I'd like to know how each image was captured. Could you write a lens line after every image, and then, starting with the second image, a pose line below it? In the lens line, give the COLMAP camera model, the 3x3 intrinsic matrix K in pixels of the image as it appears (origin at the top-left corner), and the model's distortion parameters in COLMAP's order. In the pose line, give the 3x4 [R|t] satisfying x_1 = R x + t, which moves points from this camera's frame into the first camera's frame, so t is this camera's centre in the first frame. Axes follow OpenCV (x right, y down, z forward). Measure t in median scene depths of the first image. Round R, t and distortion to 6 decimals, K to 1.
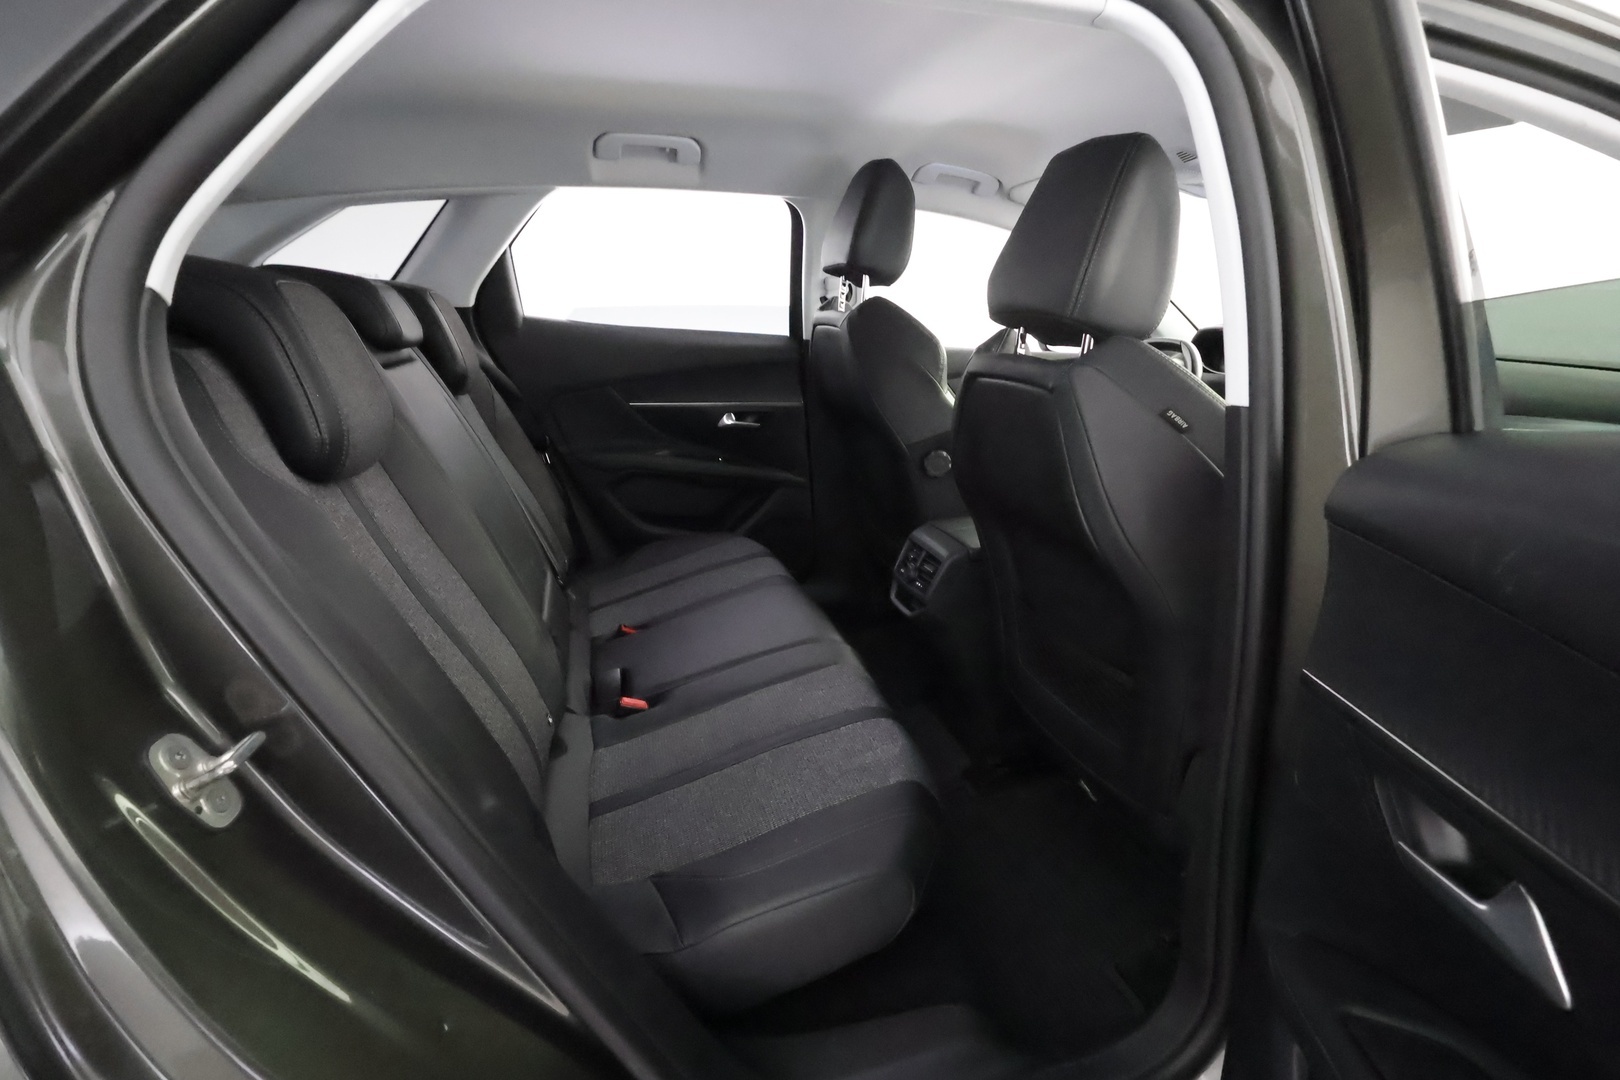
lens RADIAL K [[750.9, 0, 806.5], [0, 750.9, 540.2], [0, 0, 1]] dist [-0.001660, 0.001931]
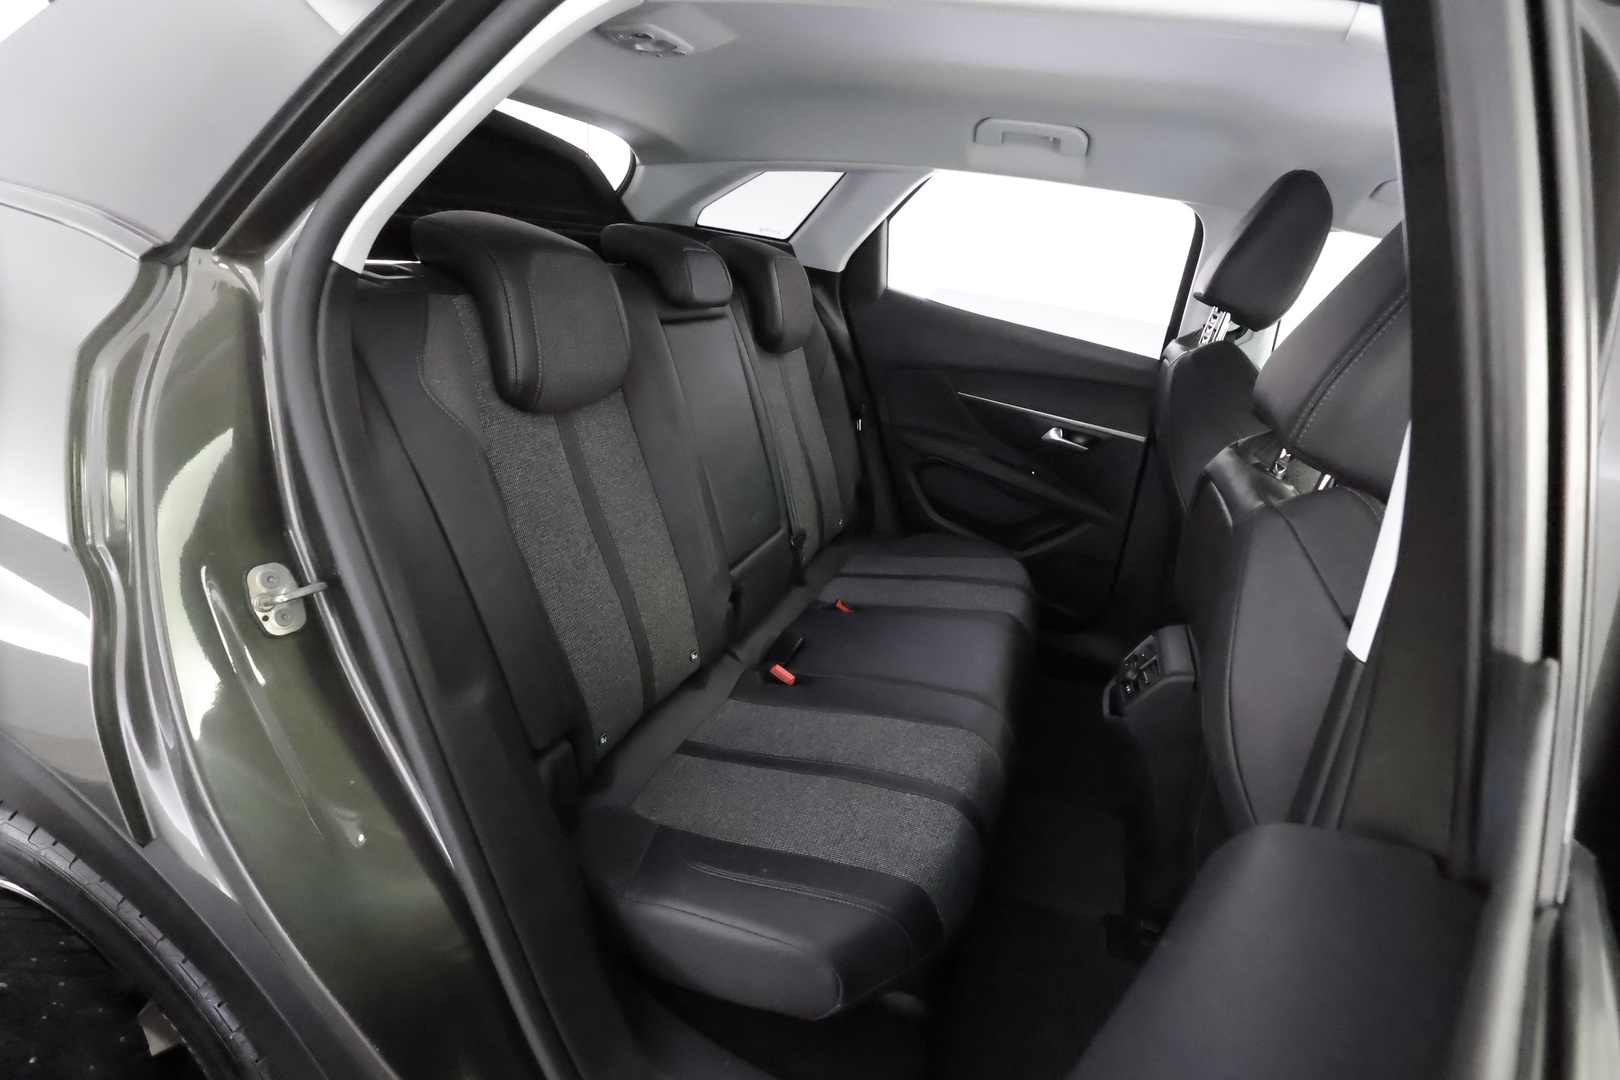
lens RADIAL K [[750.9, 0, 806.5], [0, 750.9, 540.2], [0, 0, 1]] dist [-0.001660, 0.001931]
pose [[0.795076, 0.336522, -0.504586, 0.202898], [-0.311247, 0.940436, 0.136770, -0.088267], [0.520557, 0.048309, 0.852459, 0.081416]]
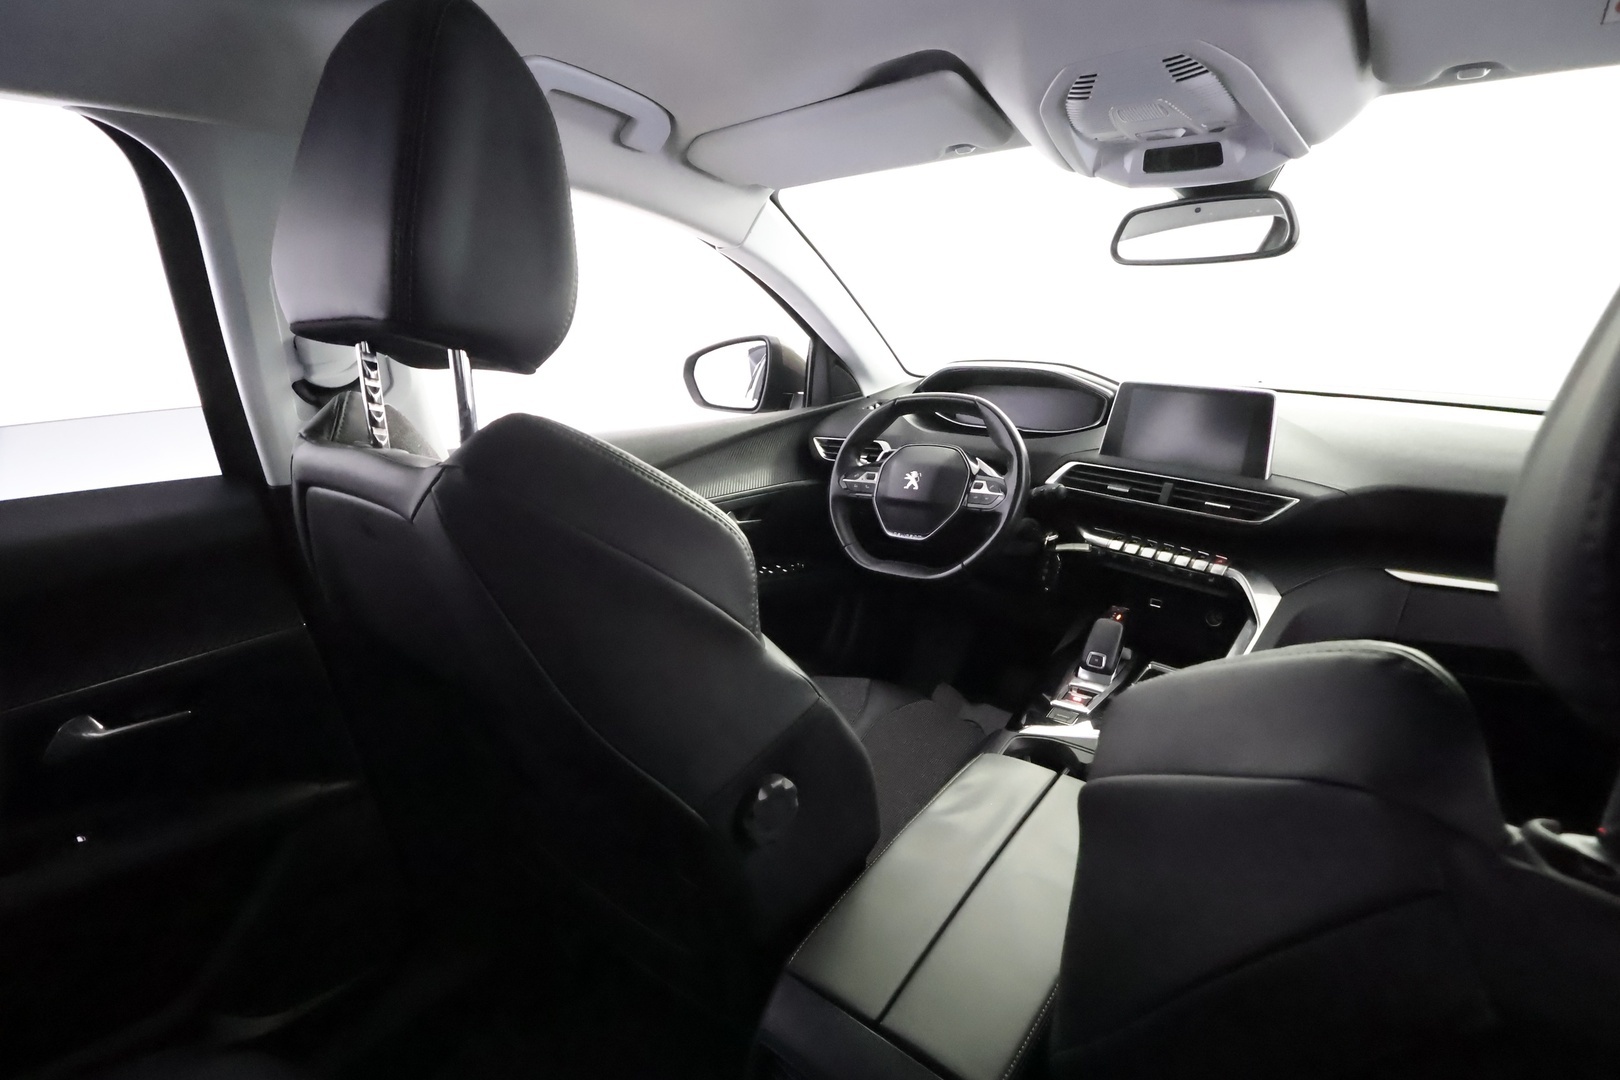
lens RADIAL K [[752.7, 0, 806.8], [0, 752.7, 539.5], [0, 0, 1]] dist [0.004371, 0.001186]
pose [[0.814056, -0.216853, 0.538784, 0.008052], [0.219533, 0.973745, 0.060223, -0.250524], [-0.537697, 0.069256, 0.840289, 0.628375]]
